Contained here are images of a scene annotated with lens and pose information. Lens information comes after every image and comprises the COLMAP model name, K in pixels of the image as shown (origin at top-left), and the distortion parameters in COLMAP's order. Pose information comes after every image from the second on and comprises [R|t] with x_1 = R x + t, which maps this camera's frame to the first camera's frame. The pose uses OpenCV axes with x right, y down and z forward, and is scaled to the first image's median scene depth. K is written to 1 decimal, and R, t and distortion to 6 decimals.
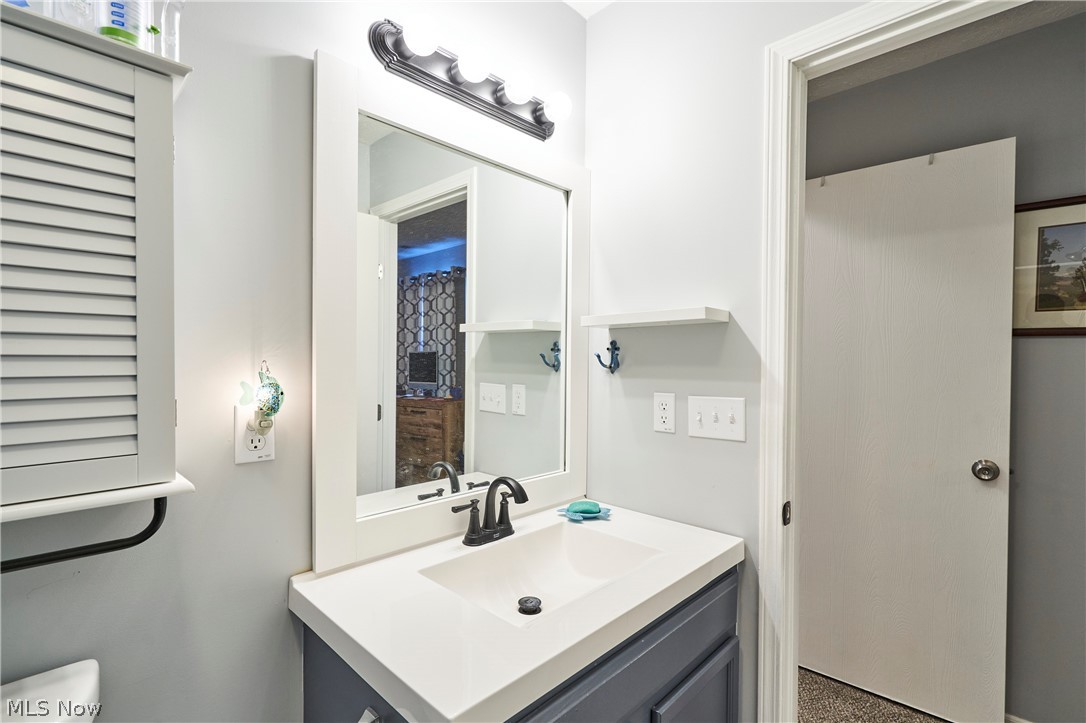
lens RADIAL K [[518.1, 0, 544.3], [0, 518.1, 363.0], [0, 0, 1]] dist [0.004507, 0.000449]
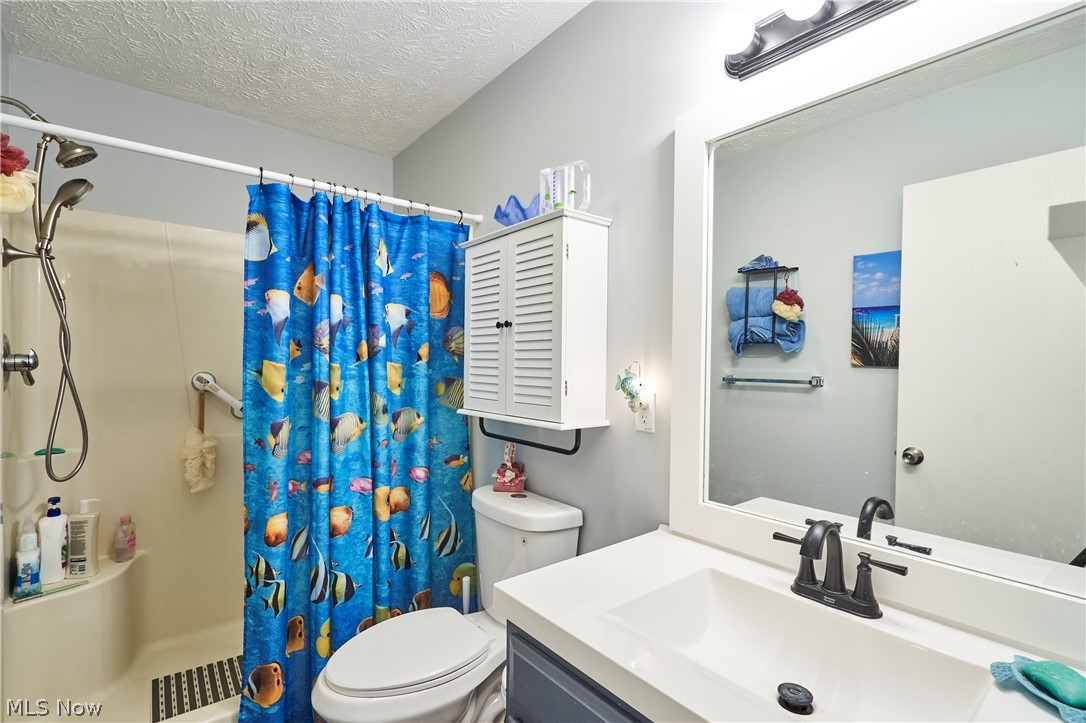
lens RADIAL K [[518.1, 0, 546.7], [0, 518.1, 363.5], [0, 0, 1]] dist [0.004507, 0.000449]
pose [[-0.131860, 0.009684, -0.991221, 0.703900], [-0.008316, 0.999906, 0.010875, -0.011019], [0.991233, 0.009677, -0.131767, 0.699794]]
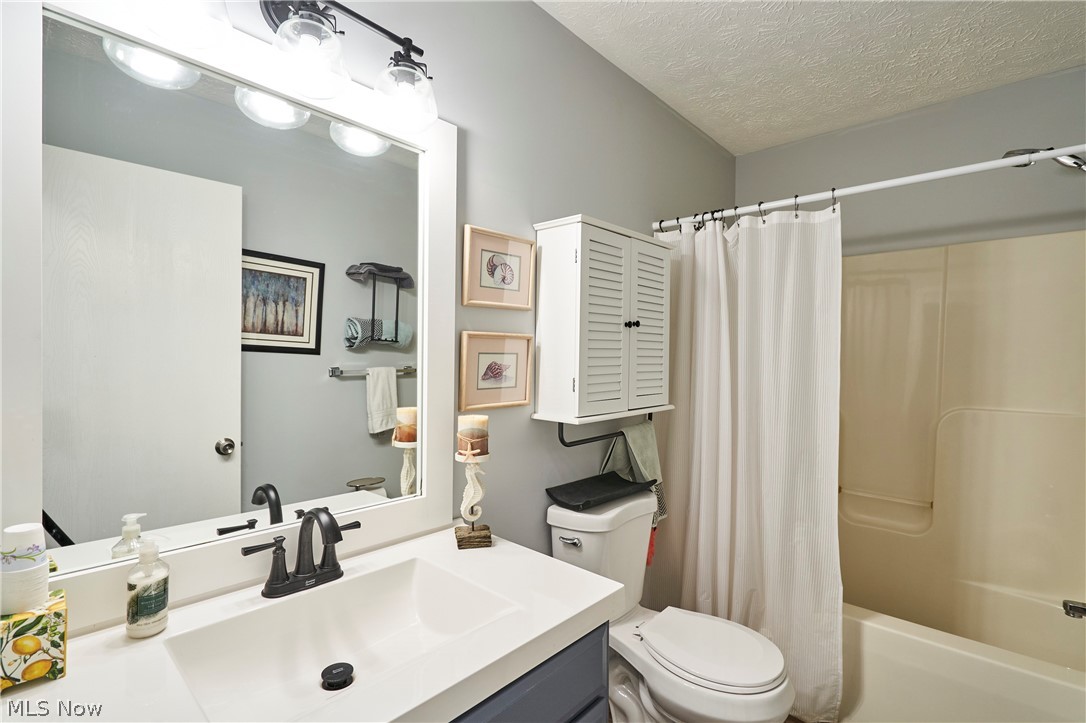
lens RADIAL K [[518.1, 0, 543.5], [0, 518.1, 356.2], [0, 0, 1]] dist [0.004507, 0.000449]
pose [[0.998777, 0.015243, 0.047035, 0.217052], [-0.014814, 0.999845, -0.009466, -0.005658], [-0.047172, 0.008758, 0.998848, 0.199149]]
